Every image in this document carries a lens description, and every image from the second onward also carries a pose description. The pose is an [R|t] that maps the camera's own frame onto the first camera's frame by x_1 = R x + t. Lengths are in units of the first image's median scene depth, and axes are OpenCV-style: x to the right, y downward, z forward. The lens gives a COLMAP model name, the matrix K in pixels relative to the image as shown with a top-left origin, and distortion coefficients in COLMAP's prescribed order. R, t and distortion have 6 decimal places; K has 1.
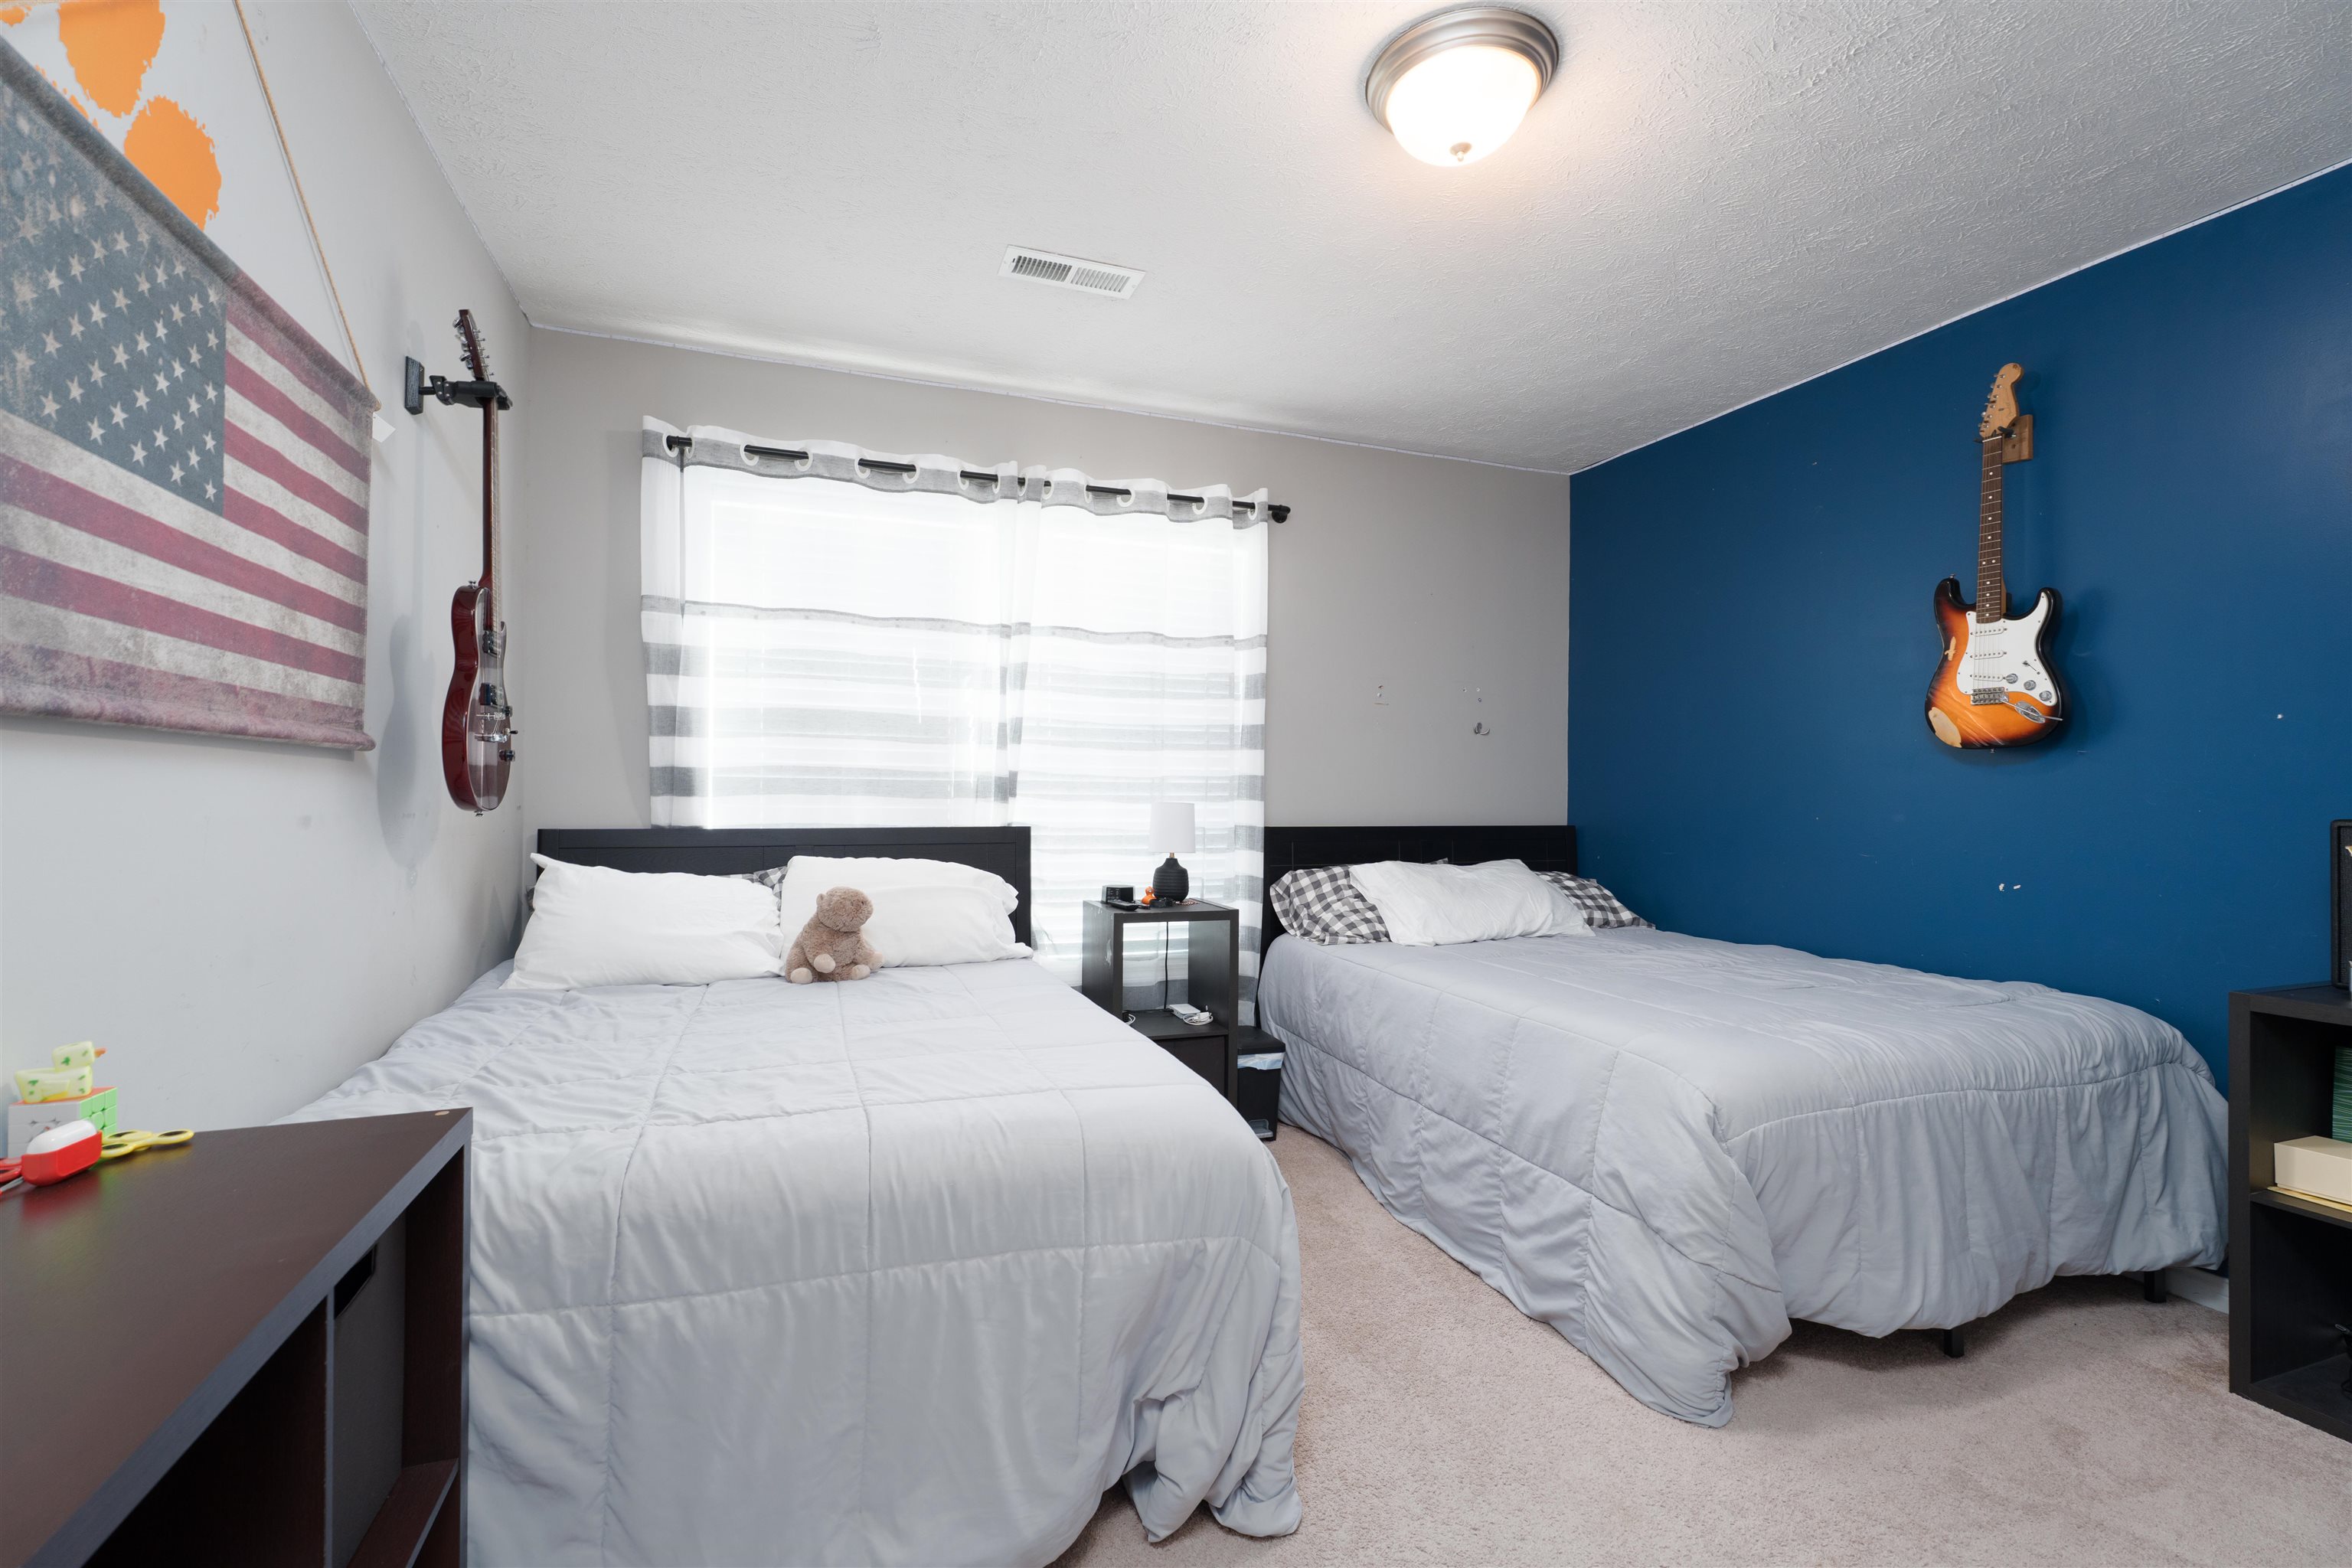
lens RADIAL K [[1053.7, 0, 1167.1], [0, 1053.7, 790.6], [0, 0, 1]] dist [-0.003493, 0.001199]
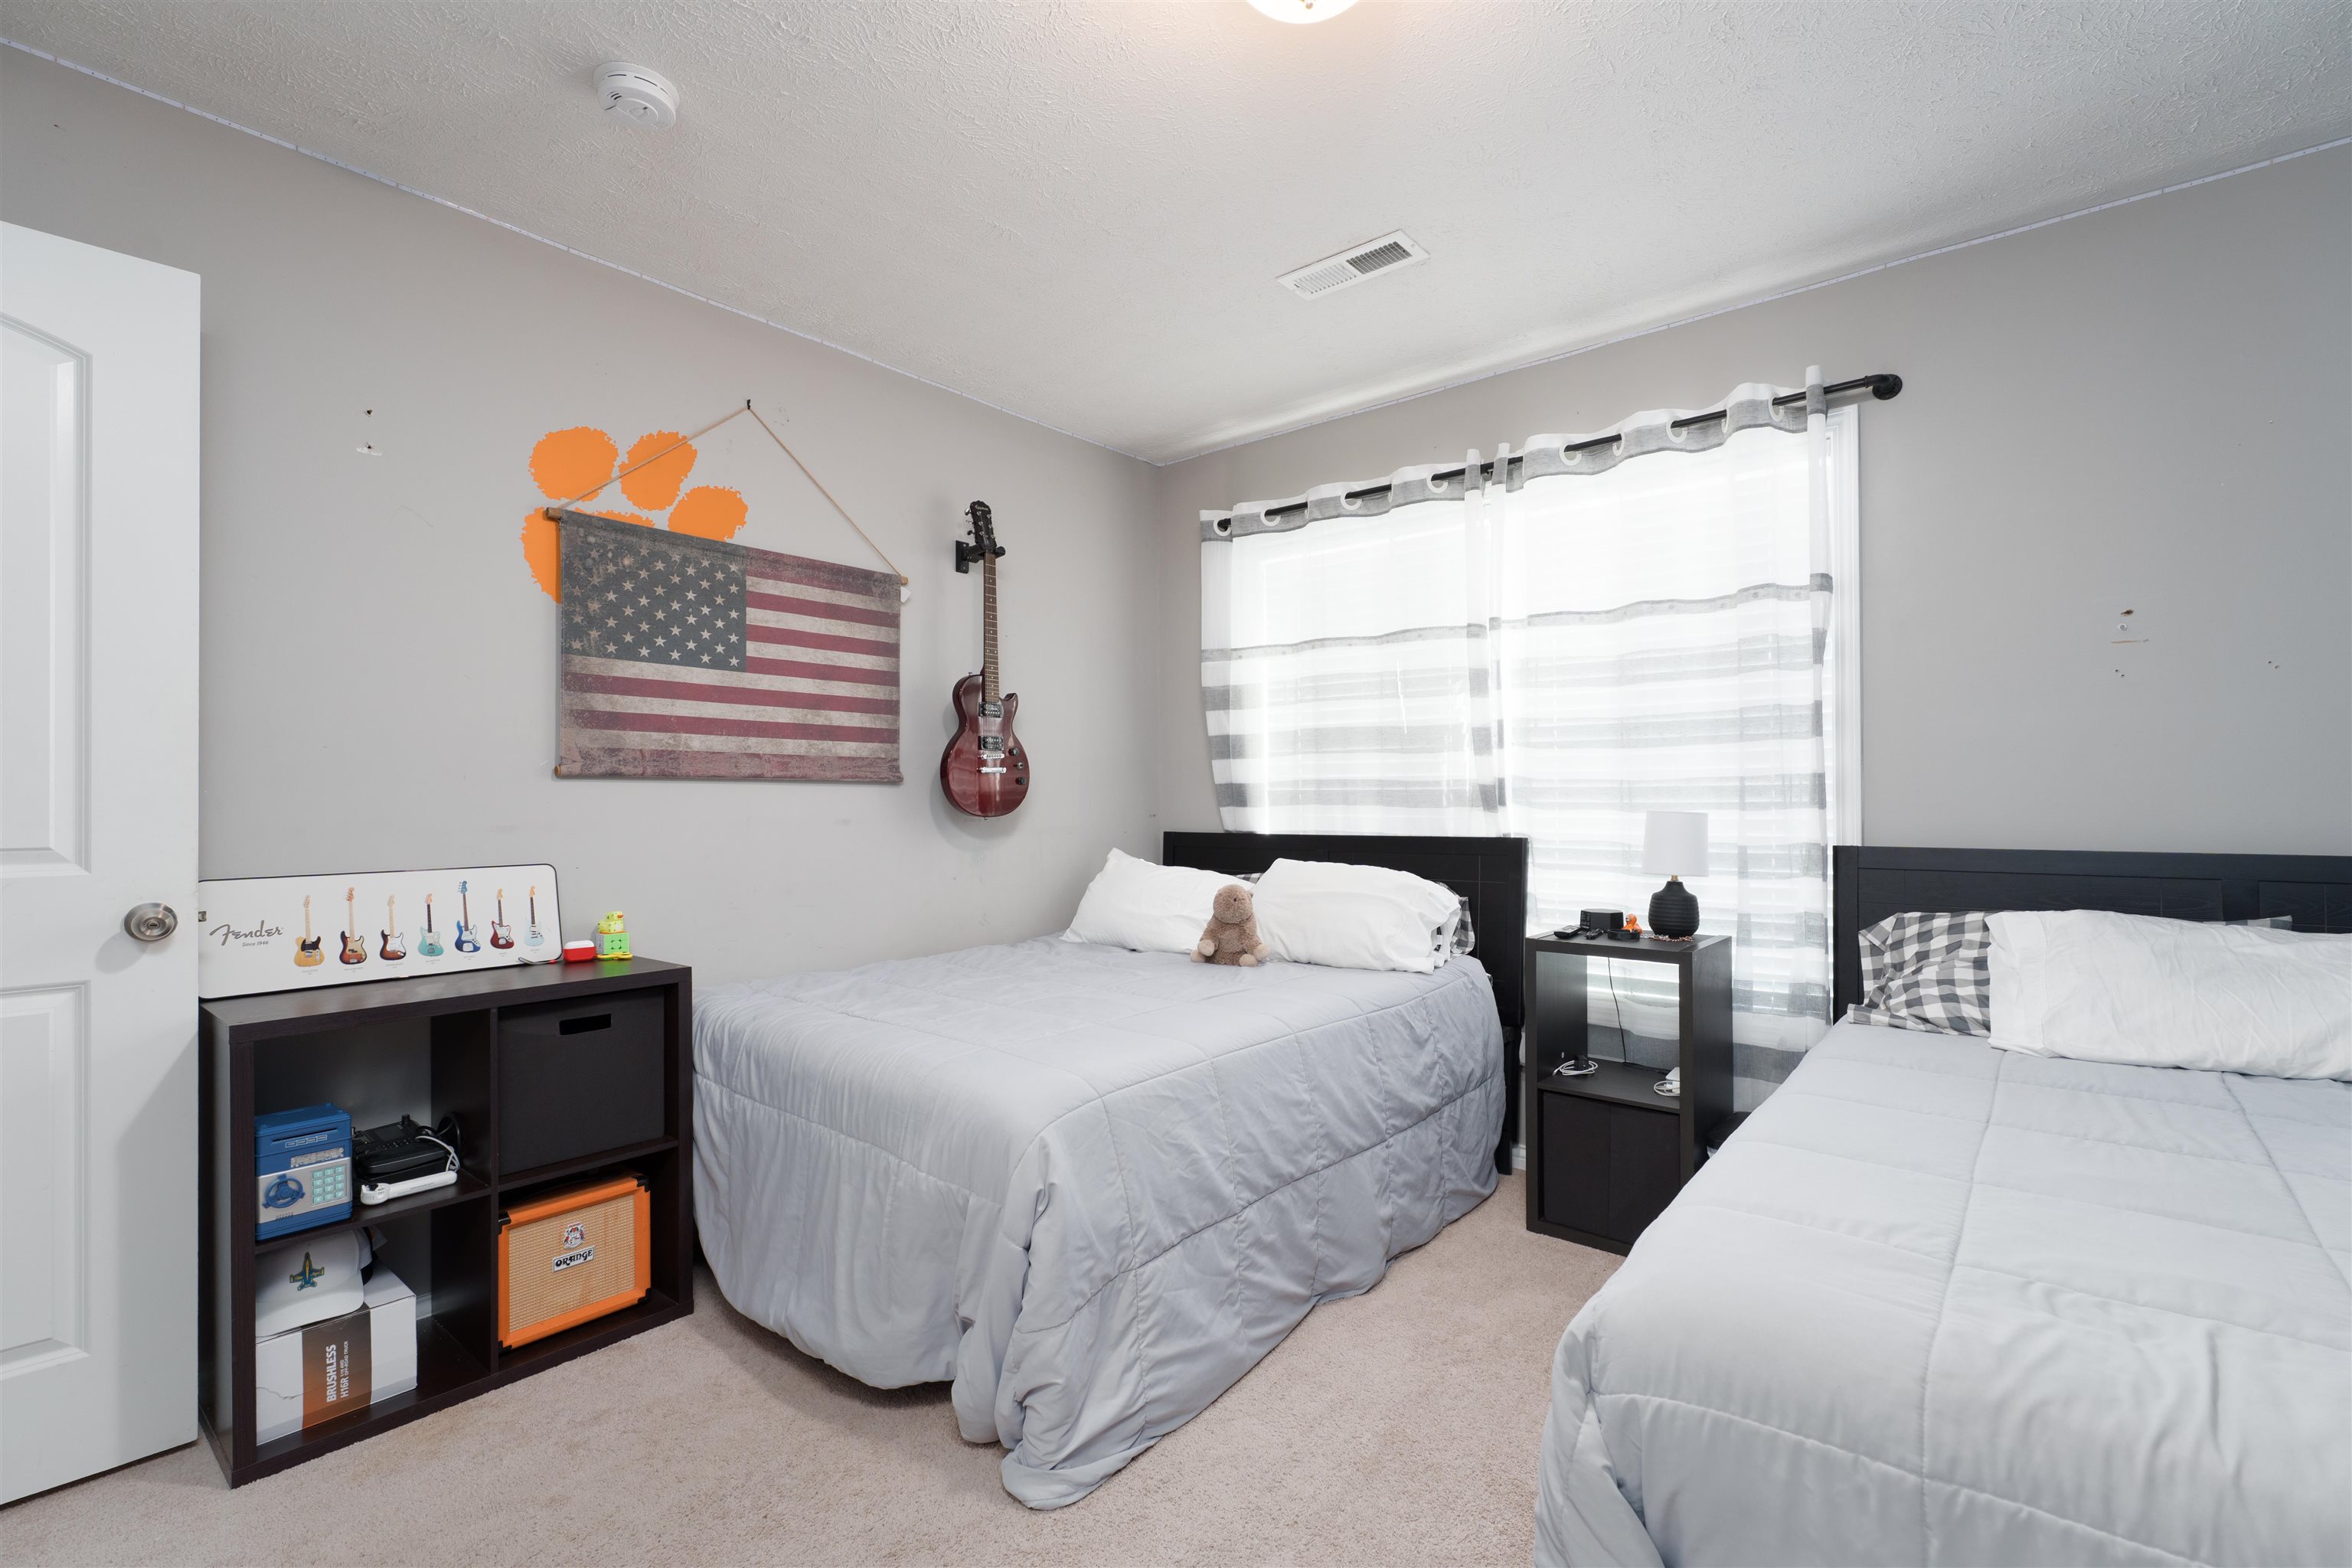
lens RADIAL K [[1053.7, 0, 1160.7], [0, 1053.7, 800.0], [0, 0, 1]] dist [-0.003493, 0.001199]
pose [[0.483824, -0.011527, -0.875089, 0.562576], [0.009982, 0.999921, -0.007653, 0.005564], [0.875108, -0.005032, 0.483901, 0.311884]]
